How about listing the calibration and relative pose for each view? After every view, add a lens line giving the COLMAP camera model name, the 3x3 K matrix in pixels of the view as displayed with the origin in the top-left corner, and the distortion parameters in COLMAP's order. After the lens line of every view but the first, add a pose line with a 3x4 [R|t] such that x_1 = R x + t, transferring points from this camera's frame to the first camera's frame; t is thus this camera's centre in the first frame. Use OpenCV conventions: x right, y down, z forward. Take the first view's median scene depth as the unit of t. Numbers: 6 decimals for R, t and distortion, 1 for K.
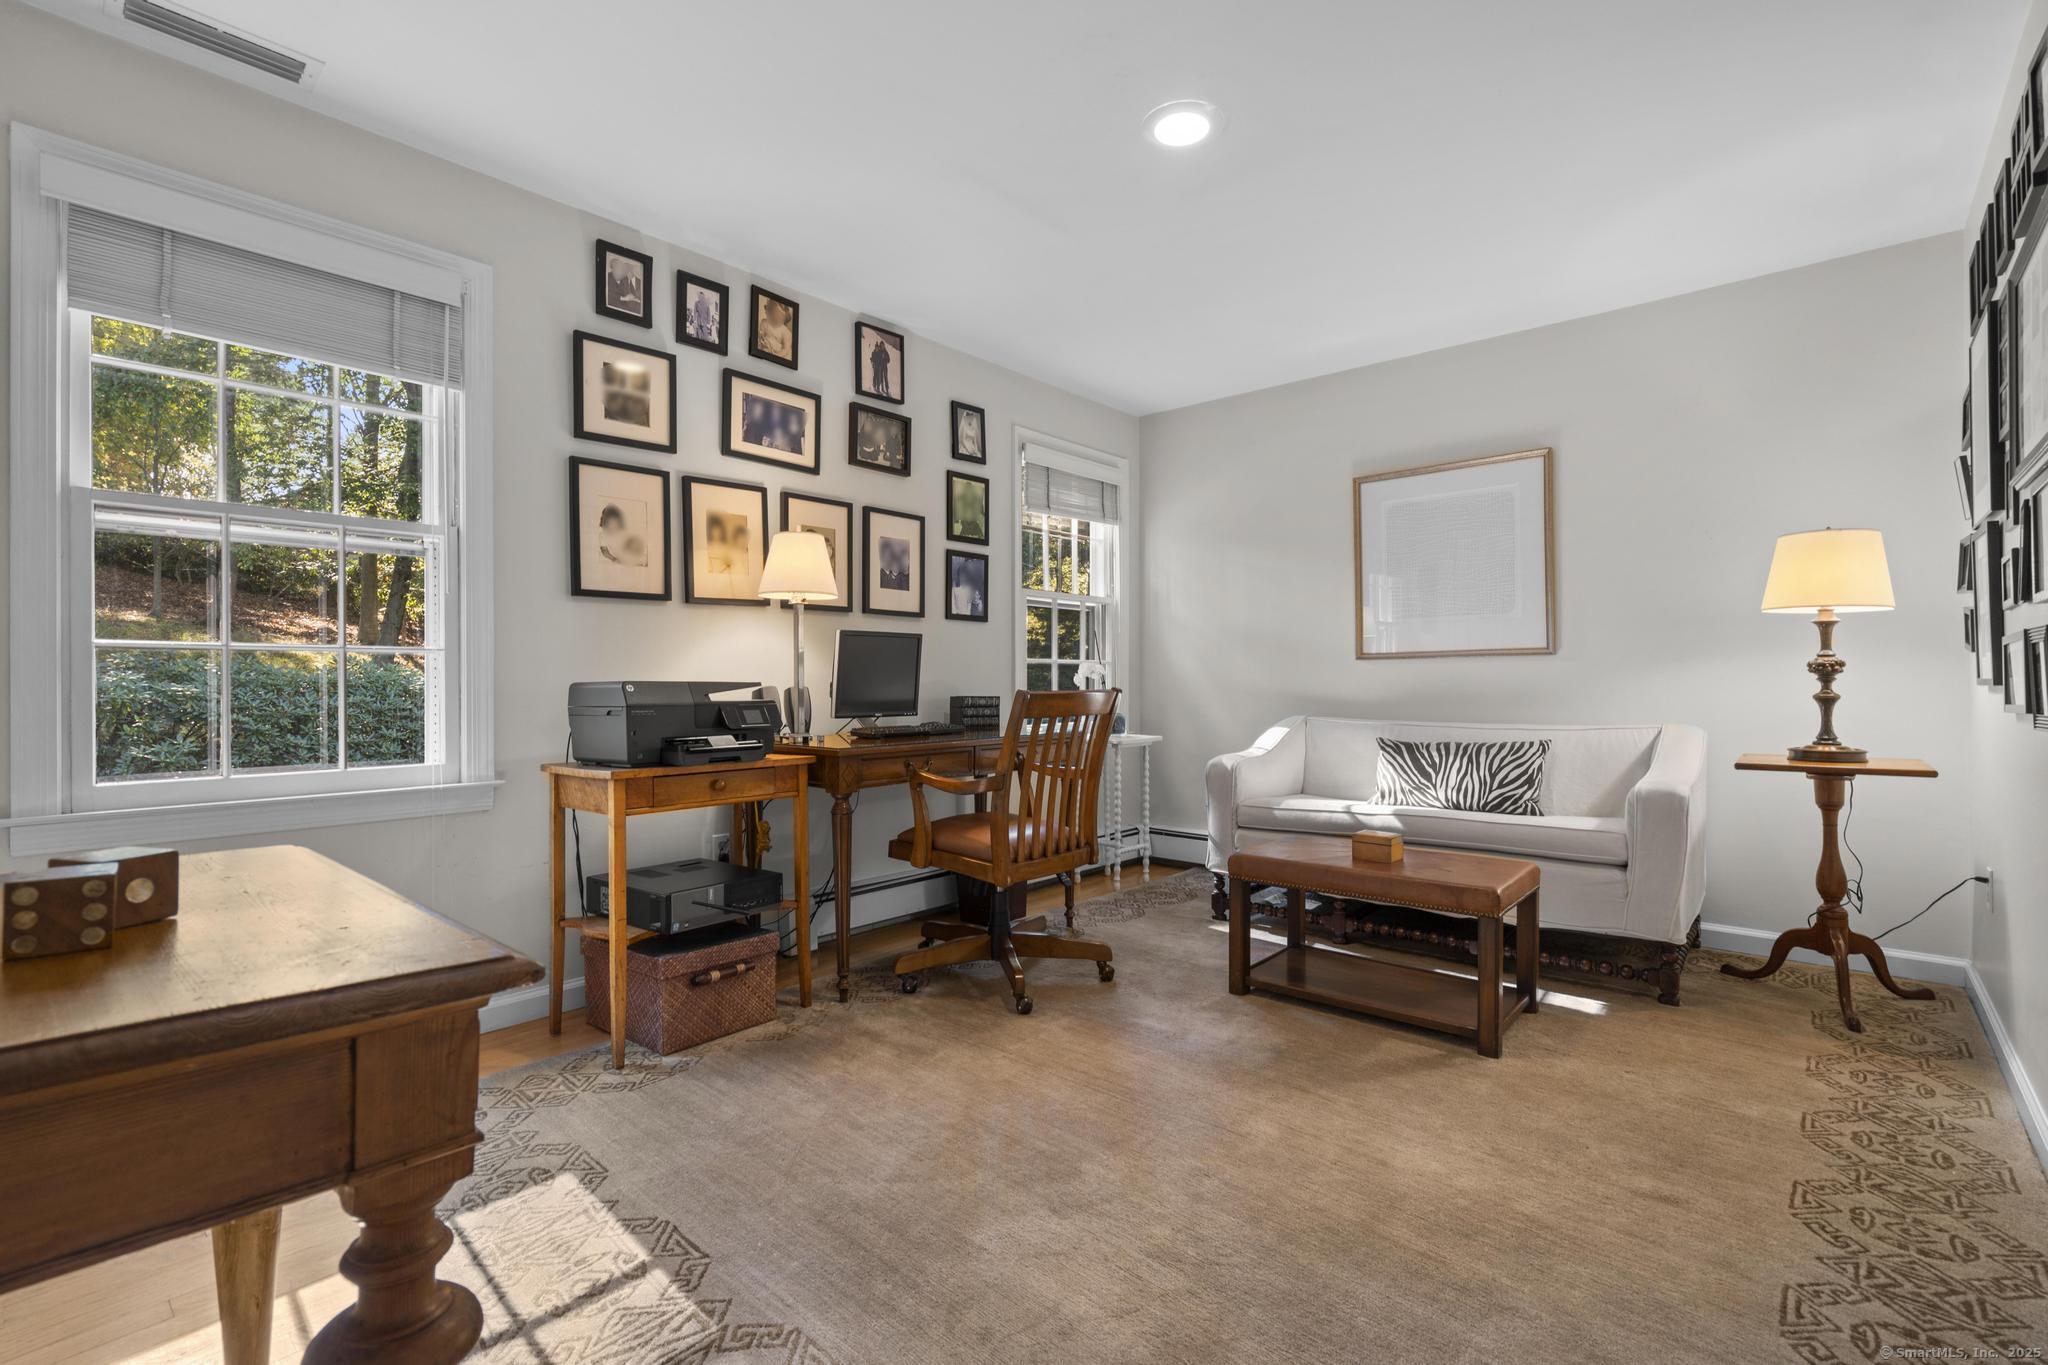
lens RADIAL K [[931.9, 0, 1014.6], [0, 931.9, 681.2], [0, 0, 1]] dist [0.004674, 0.001229]
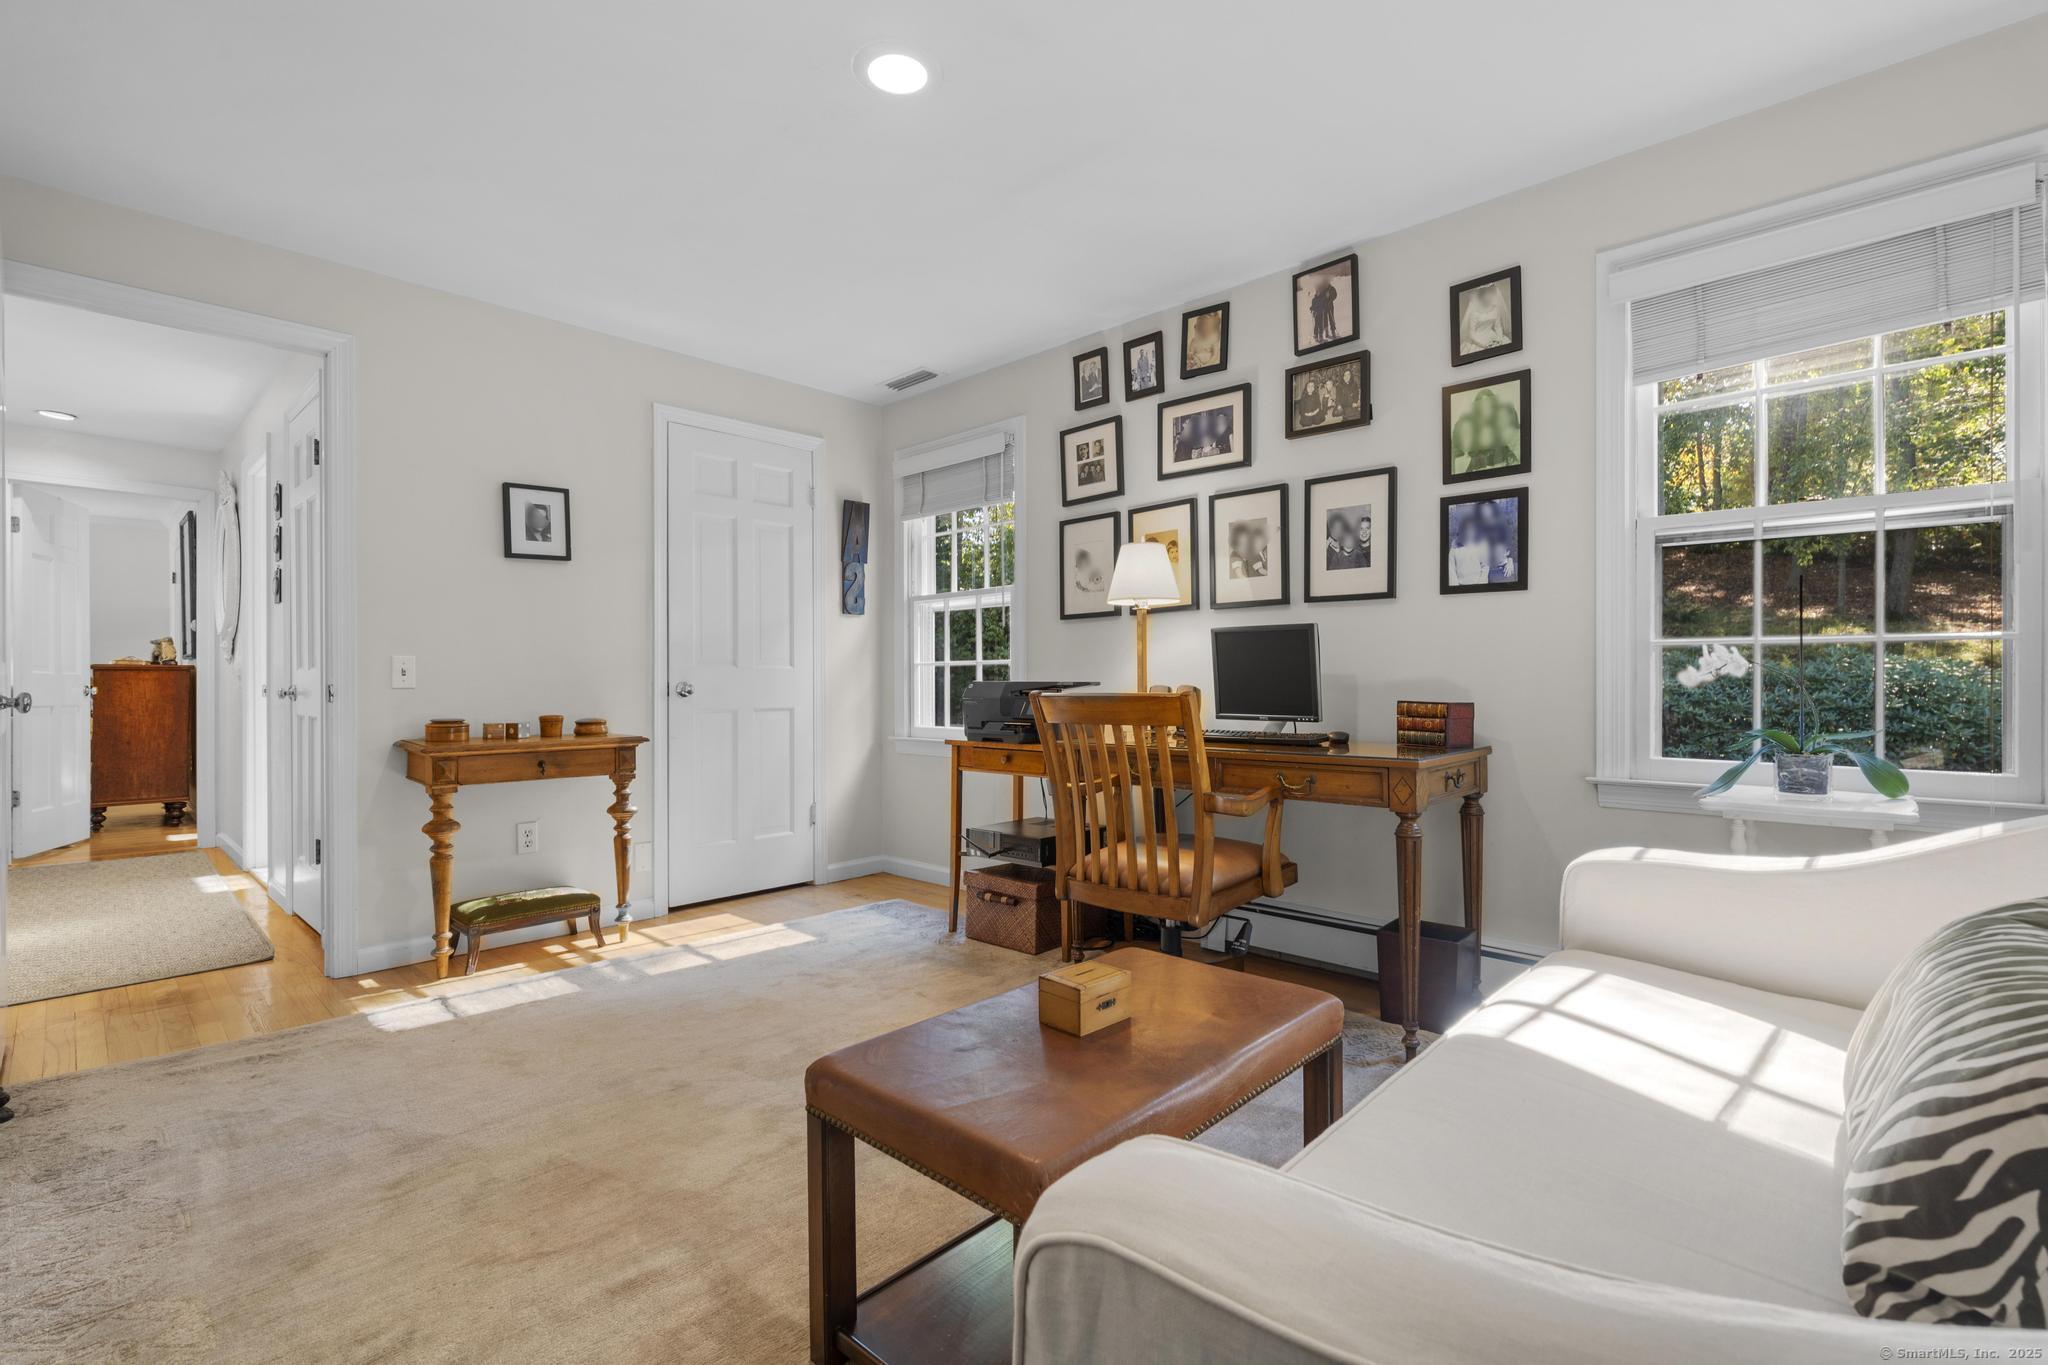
lens RADIAL K [[931.9, 0, 1014.5], [0, 931.9, 680.7], [0, 0, 1]] dist [0.004674, 0.001229]
pose [[-0.040321, 0.003693, -0.999180, 0.778958], [0.004182, 0.999985, 0.003527, -0.004263], [0.999178, -0.004036, -0.040336, 0.815781]]
